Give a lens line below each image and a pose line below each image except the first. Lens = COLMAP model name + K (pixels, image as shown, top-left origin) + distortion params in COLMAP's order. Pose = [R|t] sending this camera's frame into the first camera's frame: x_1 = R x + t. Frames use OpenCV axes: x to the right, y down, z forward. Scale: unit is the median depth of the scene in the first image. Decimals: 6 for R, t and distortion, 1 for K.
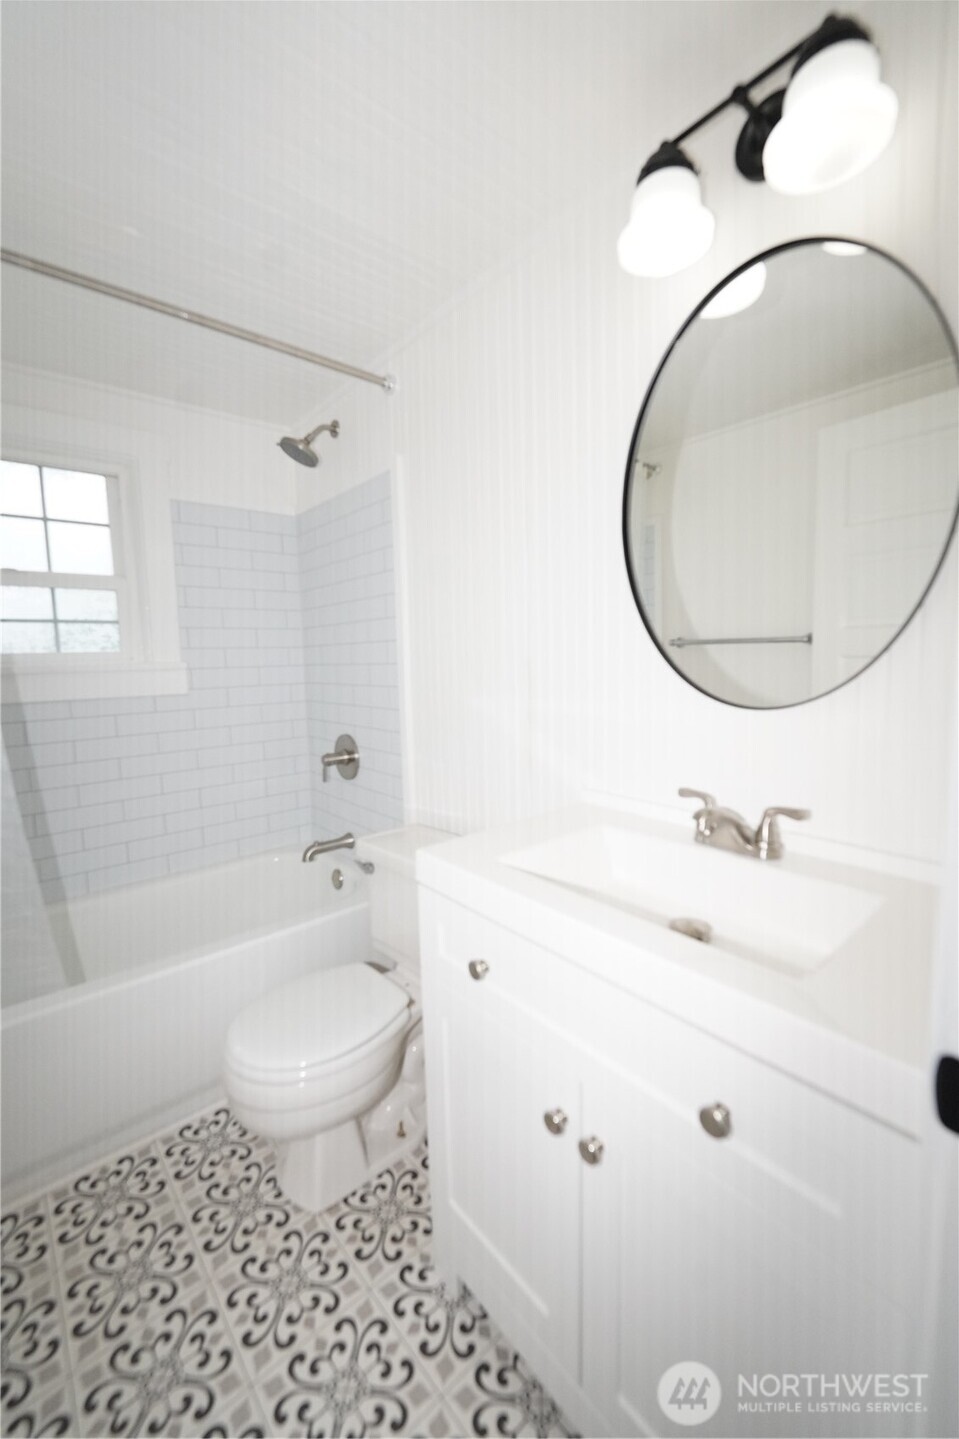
lens RADIAL K [[577.9, 0, 481.9], [0, 577.9, 714.1], [0, 0, 1]] dist [-0.008994, -0.001970]
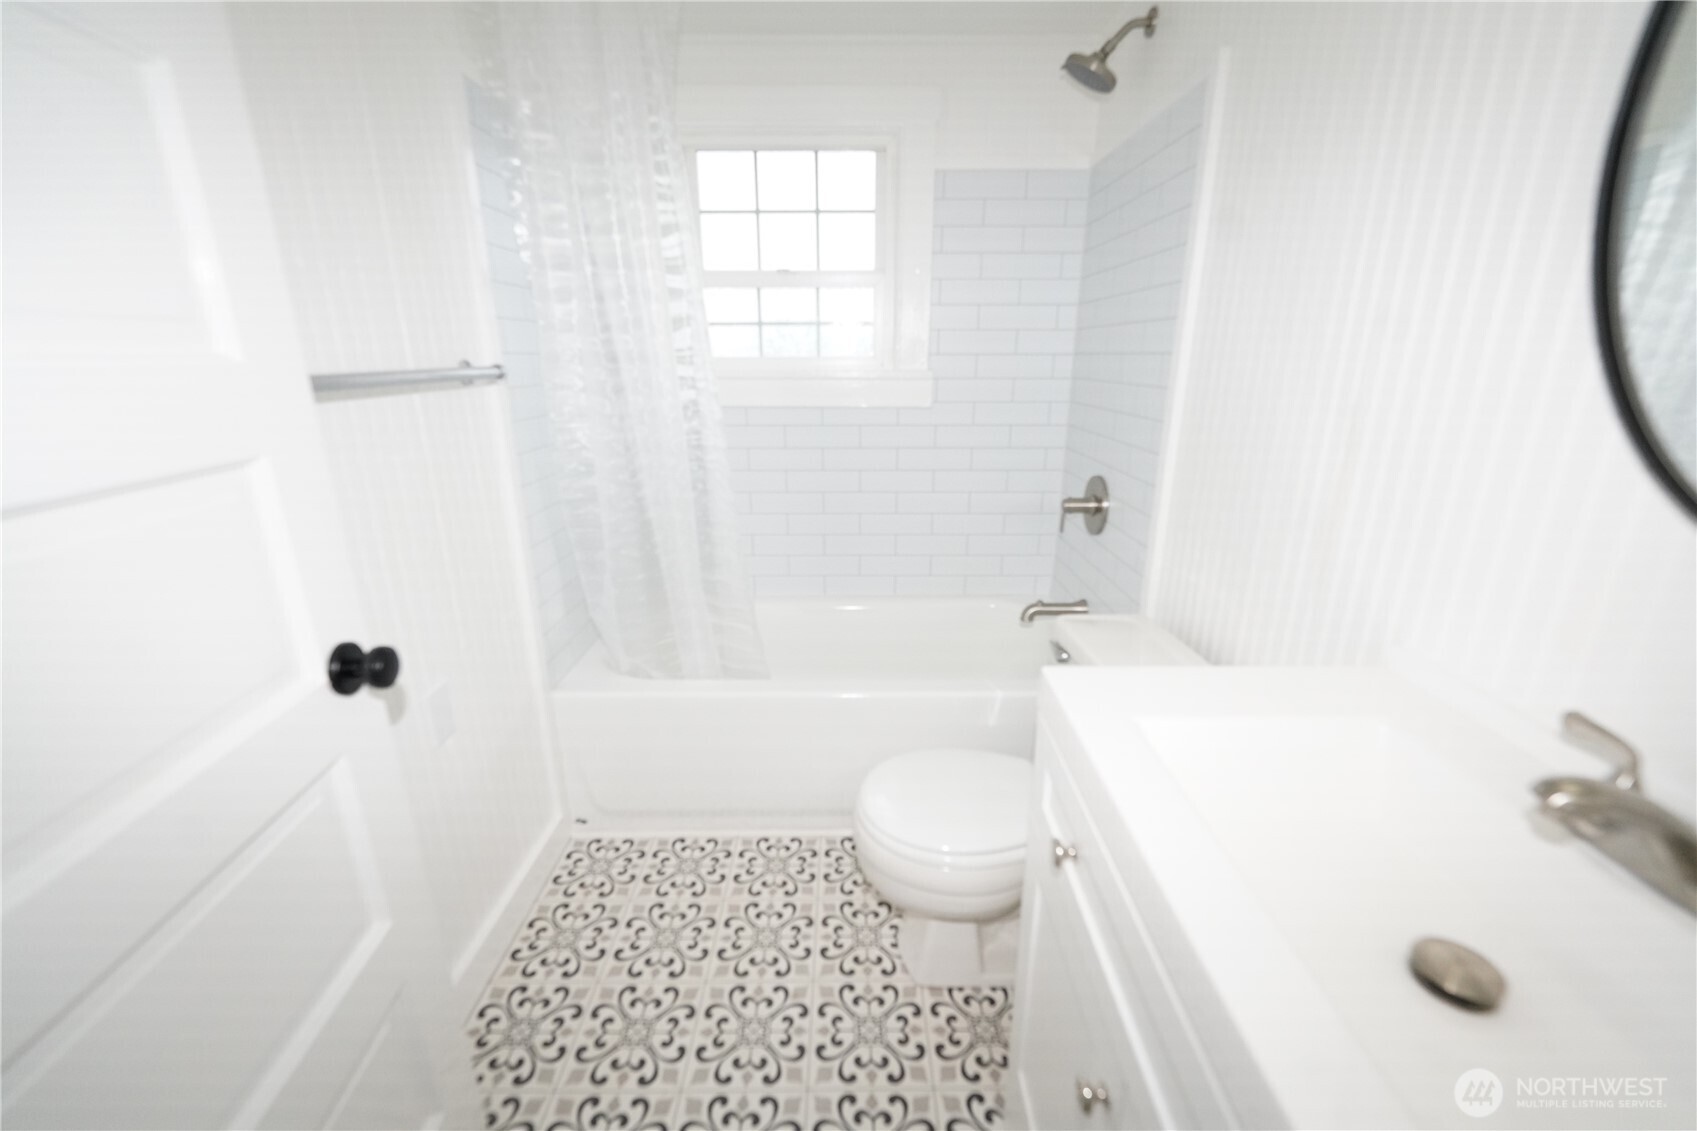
lens RADIAL K [[681.6, 0, 855.7], [0, 681.6, 566.1], [0, 0, 1]] dist [-0.008994, -0.001970]
pose [[0.758076, 0.215922, -0.615385, 0.149643], [-0.083216, 0.967914, 0.237103, -0.053211], [0.646835, -0.128532, 0.751721, 0.143137]]
